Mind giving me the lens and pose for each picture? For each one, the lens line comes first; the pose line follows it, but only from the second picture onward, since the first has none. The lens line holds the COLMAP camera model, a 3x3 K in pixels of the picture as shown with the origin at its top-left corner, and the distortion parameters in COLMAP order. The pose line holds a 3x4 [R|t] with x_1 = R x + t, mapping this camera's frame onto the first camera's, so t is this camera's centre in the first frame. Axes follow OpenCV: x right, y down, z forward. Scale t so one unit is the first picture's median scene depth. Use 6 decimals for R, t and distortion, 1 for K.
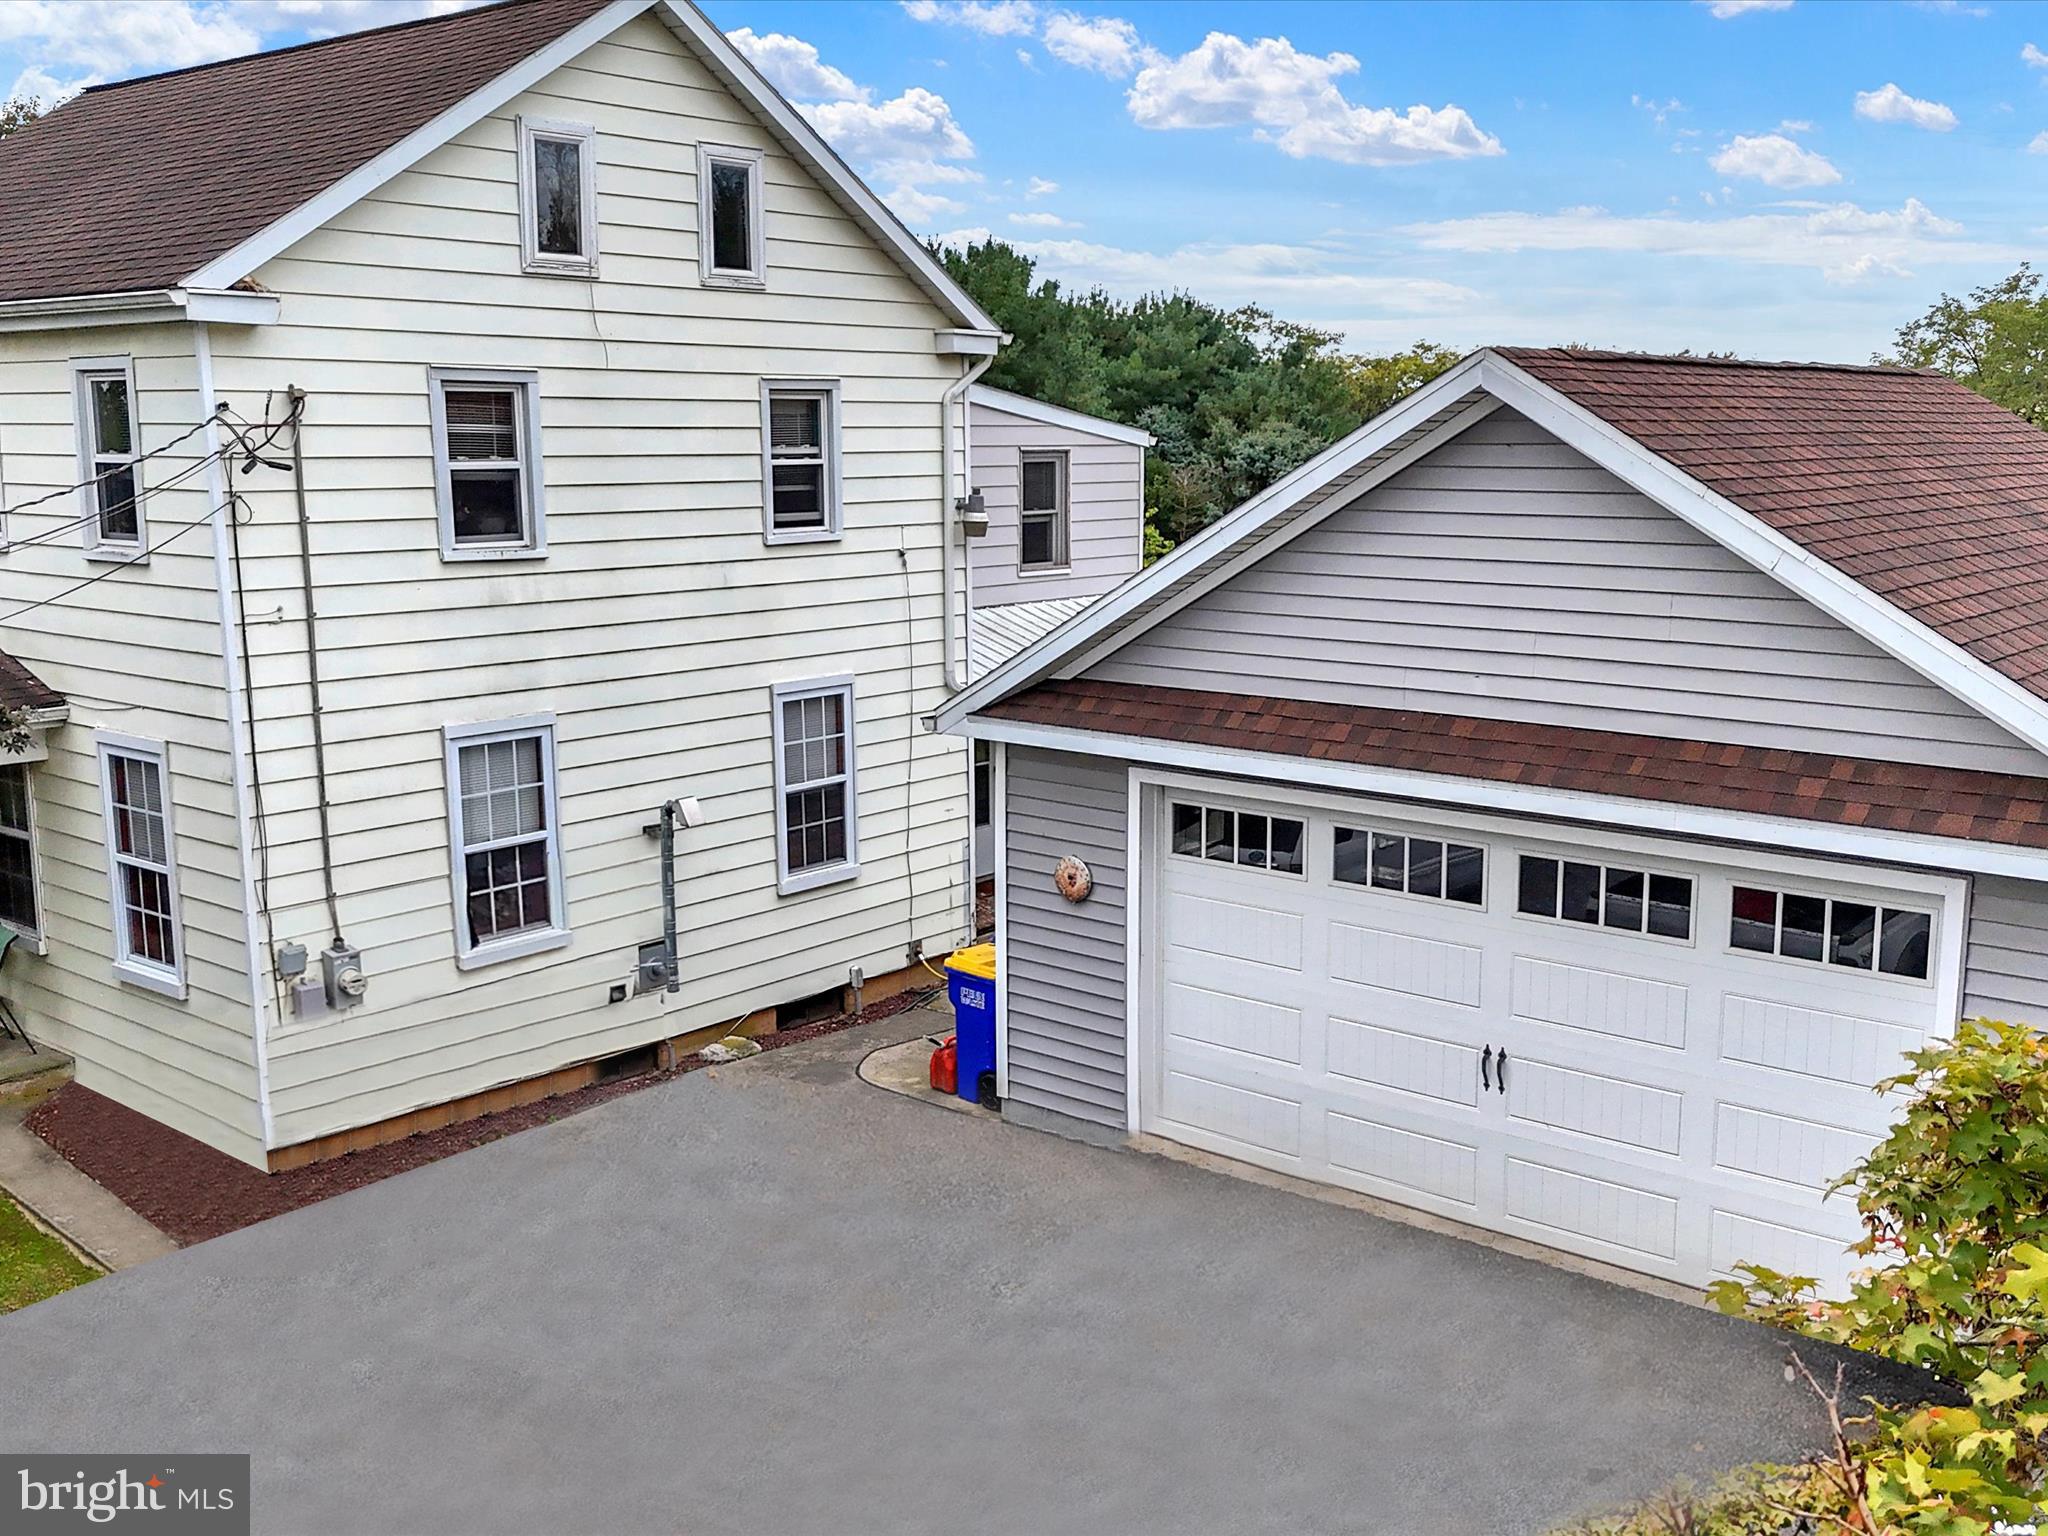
lens RADIAL K [[2042.9, 0, 1040.8], [0, 2042.9, 792.5], [0, 0, 1]] dist [0.140744, -0.320973]
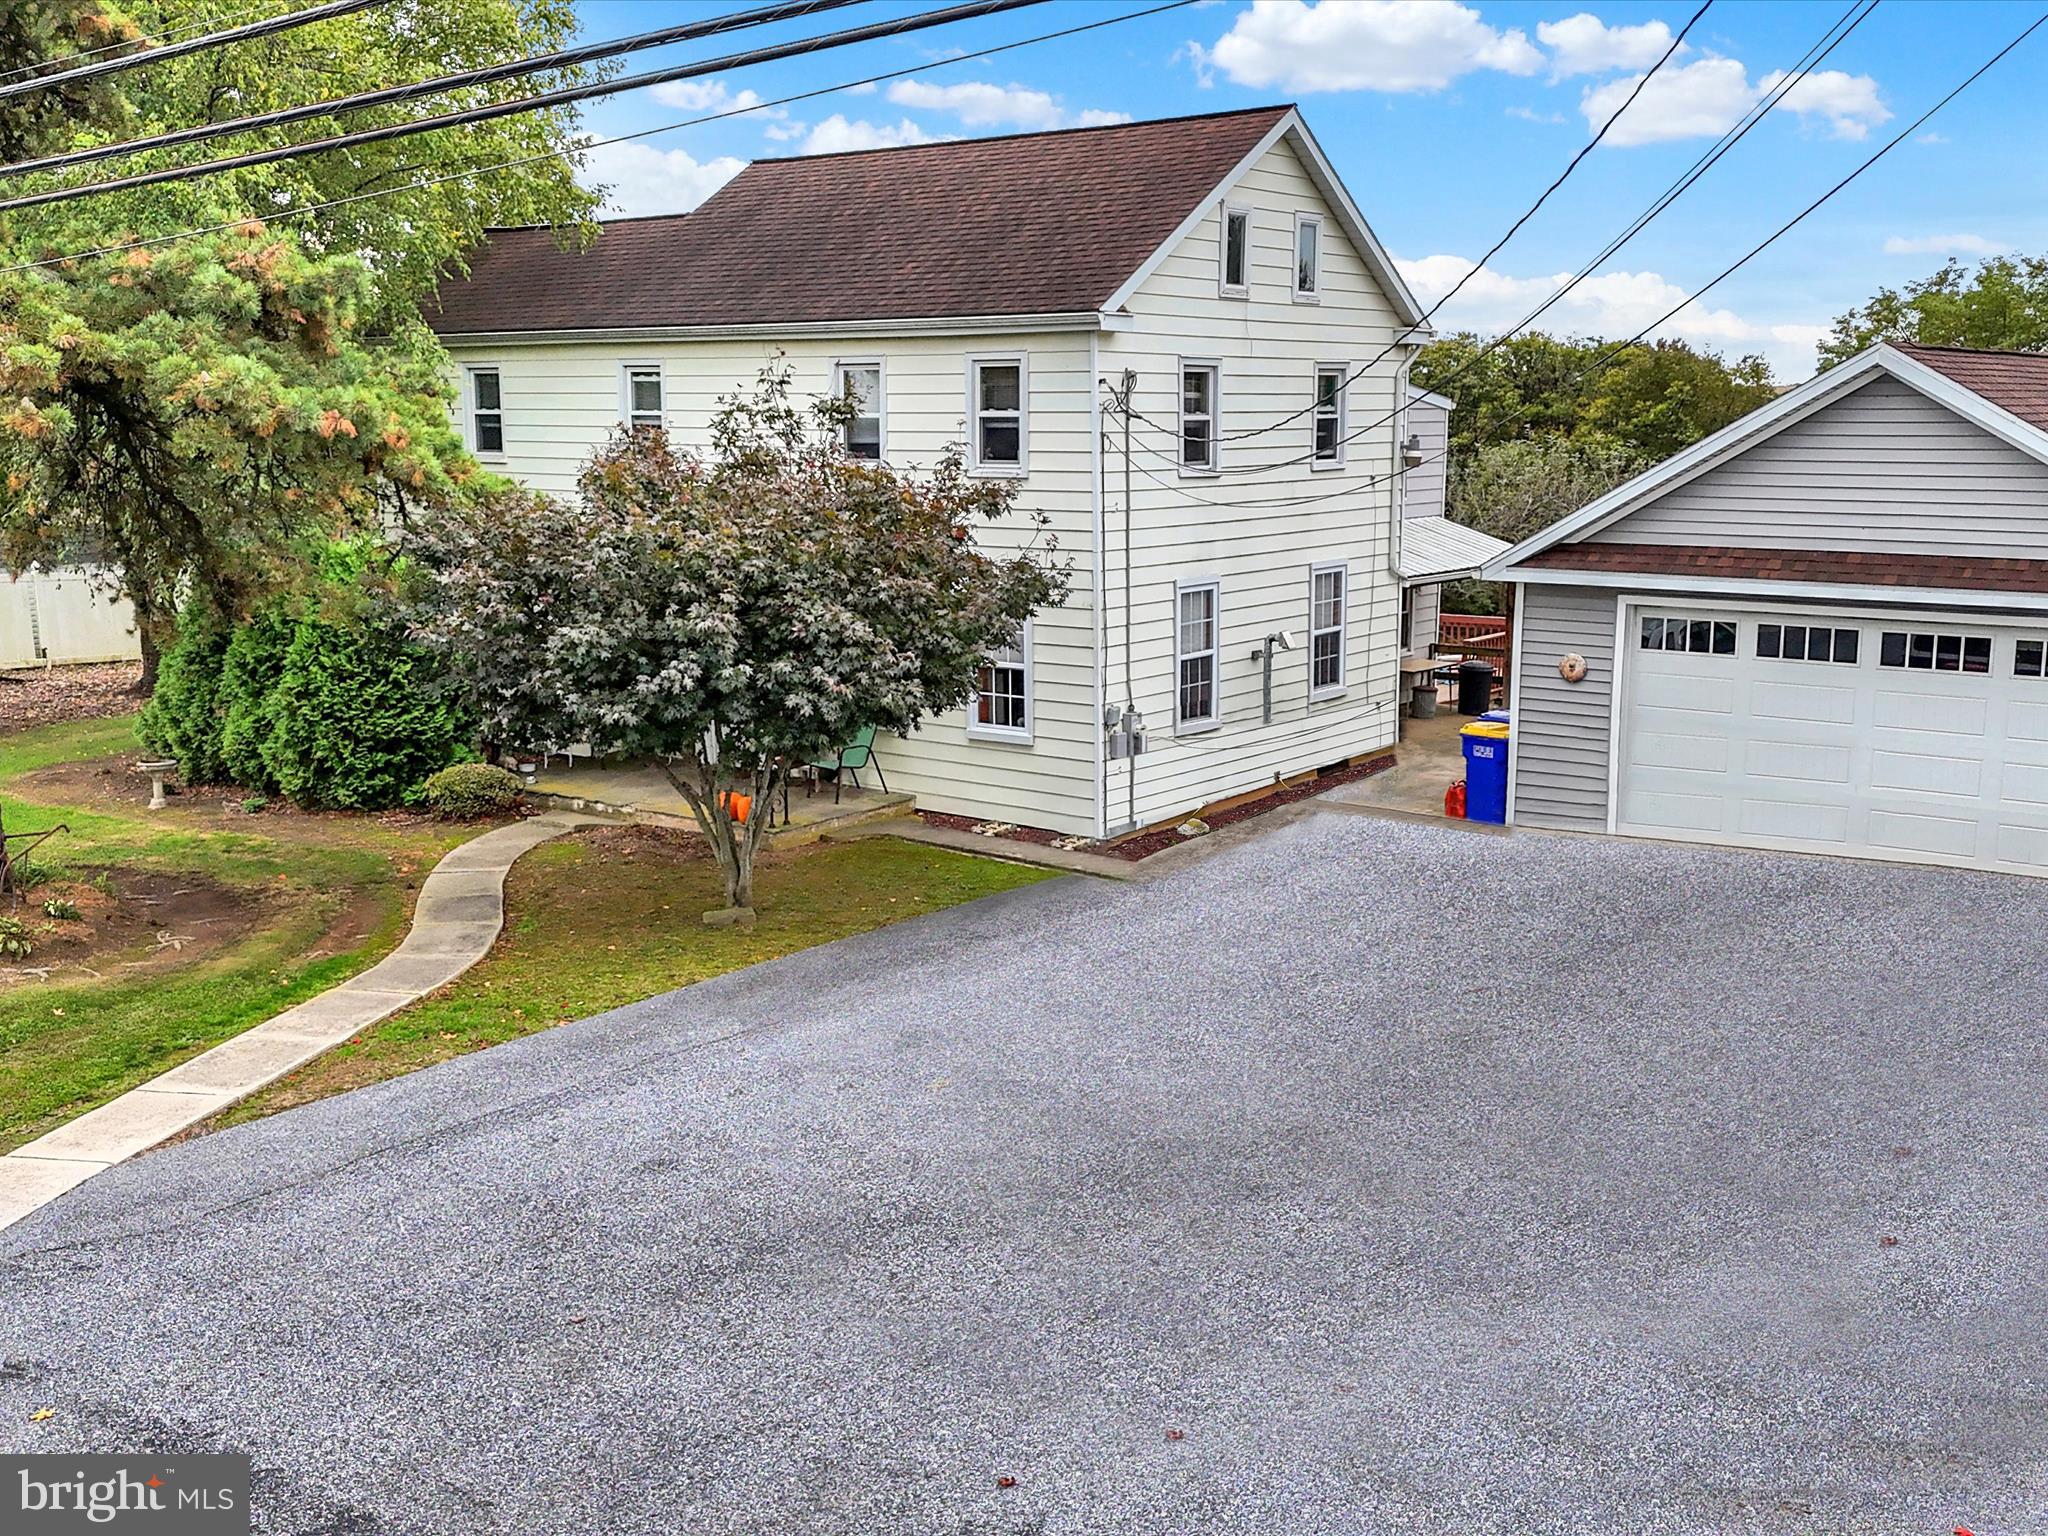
lens RADIAL K [[2042.9, 0, 1040.8], [0, 2042.9, 792.5], [0, 0, 1]] dist [0.140744, -0.320973]
pose [[0.998706, -0.011053, 0.049647, -0.455911], [0.010714, 0.999917, 0.007093, 0.117182], [-0.049722, -0.006552, 0.998742, -0.575931]]
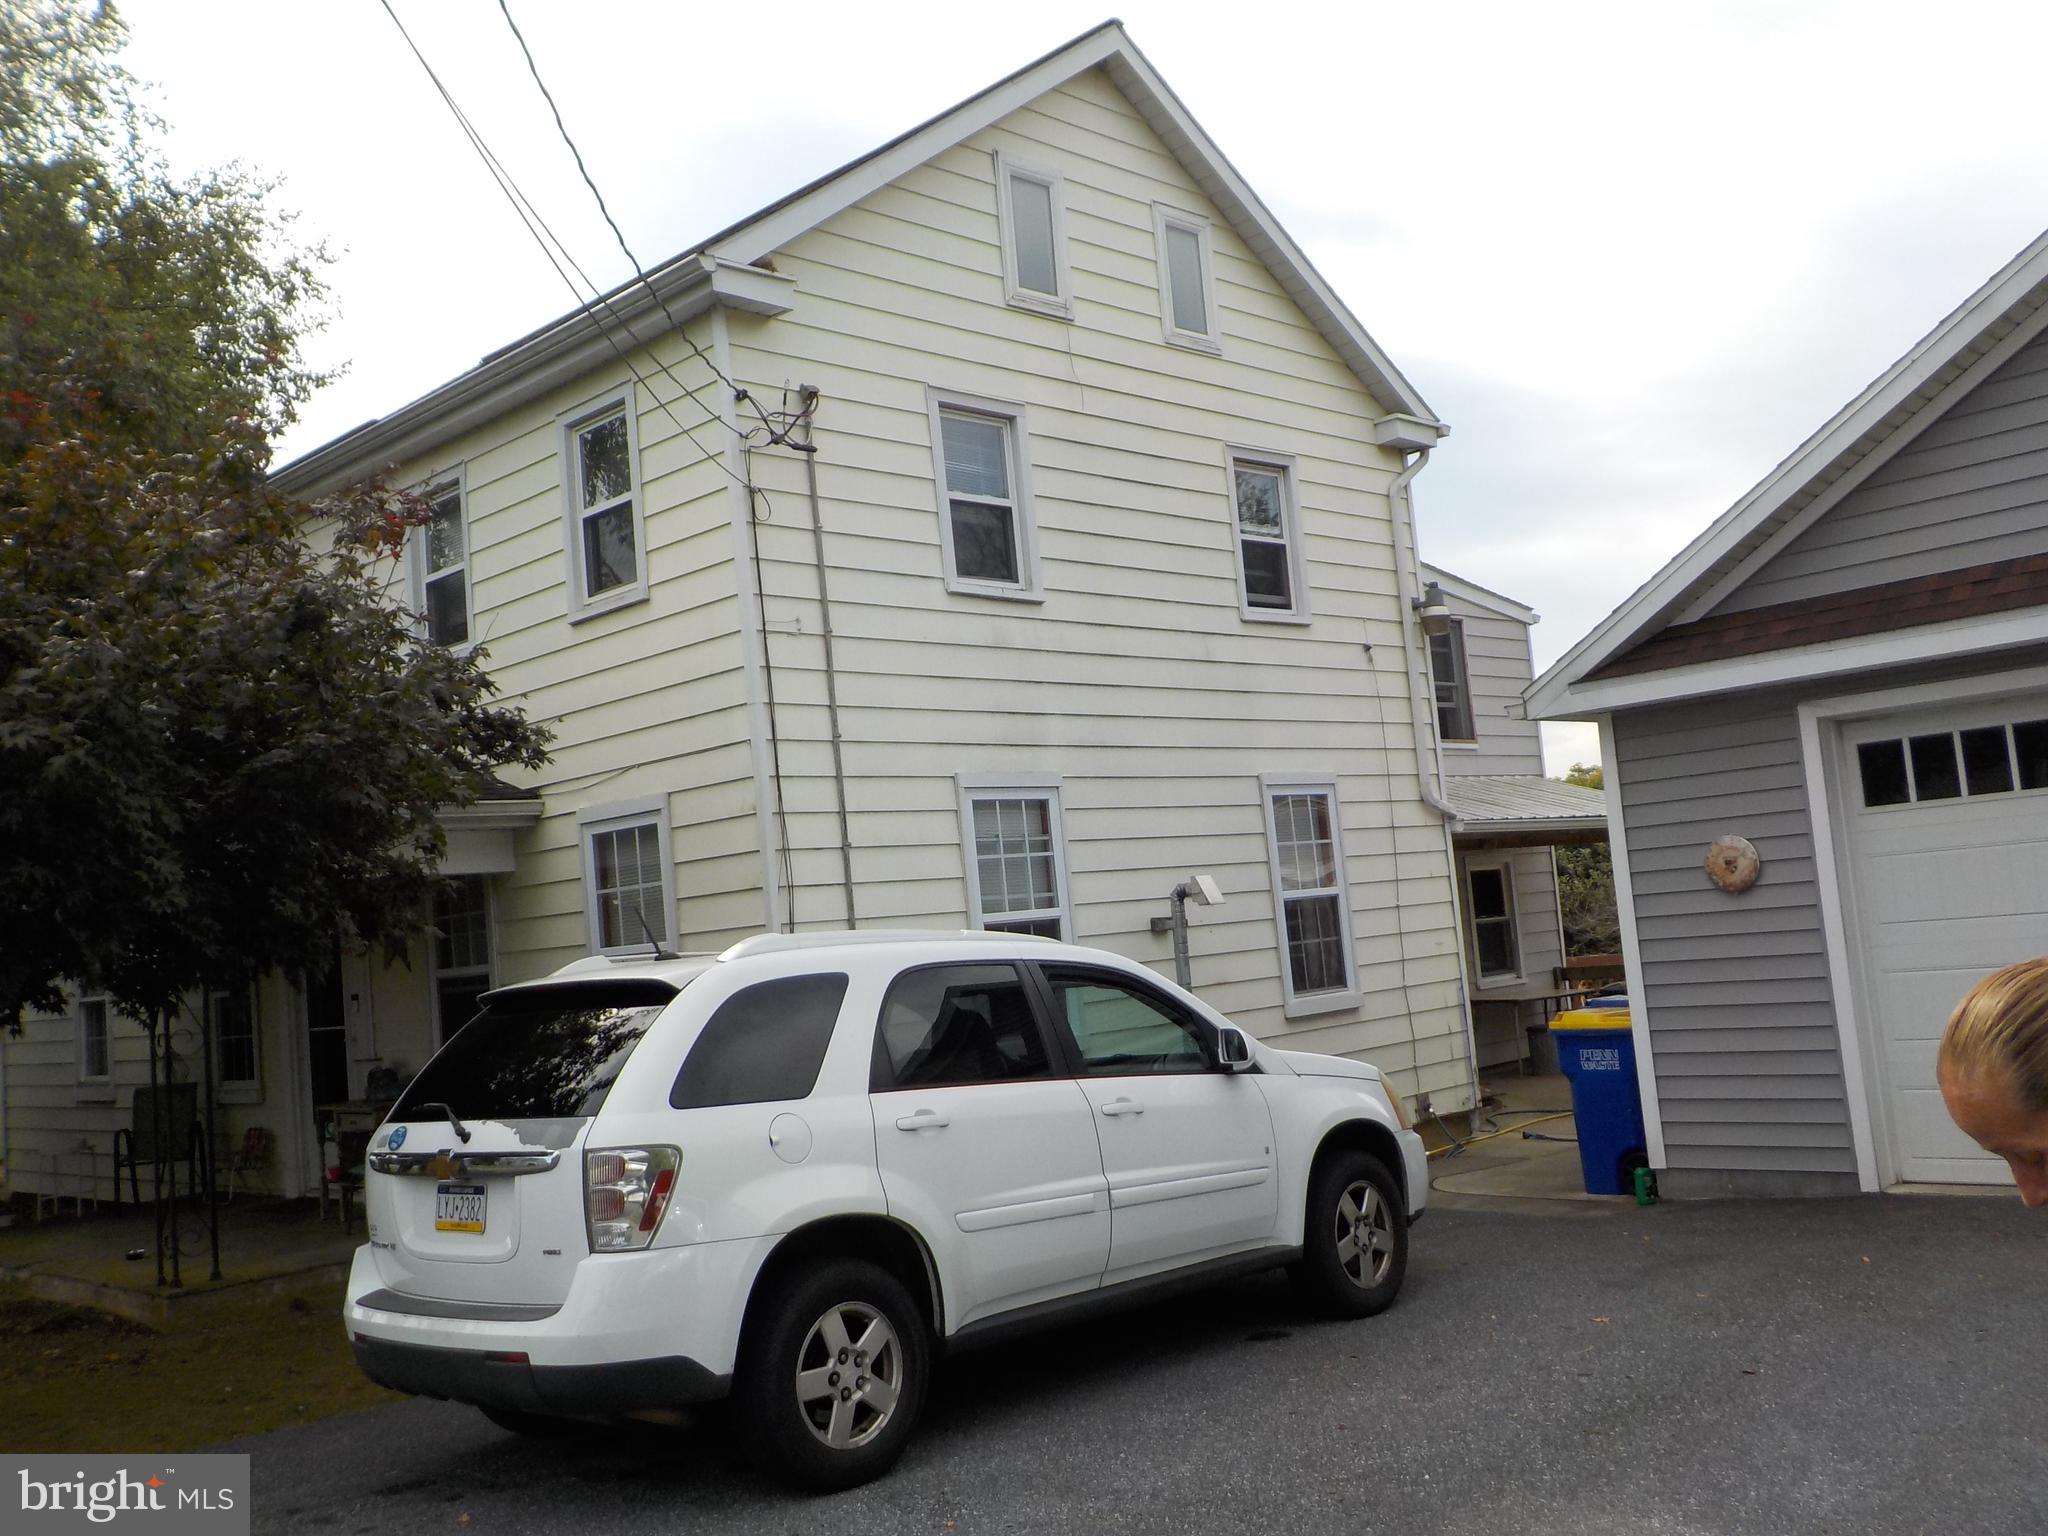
lens RADIAL K [[1975.2, 0, 1034.6], [0, 1975.2, 765.0], [0, 0, 1]] dist [0.090065, -0.108548]
pose [[0.993667, -0.095734, -0.058824, -0.197349], [0.076877, 0.961051, -0.265463, 0.182049], [0.081947, 0.259260, 0.962325, 0.181973]]
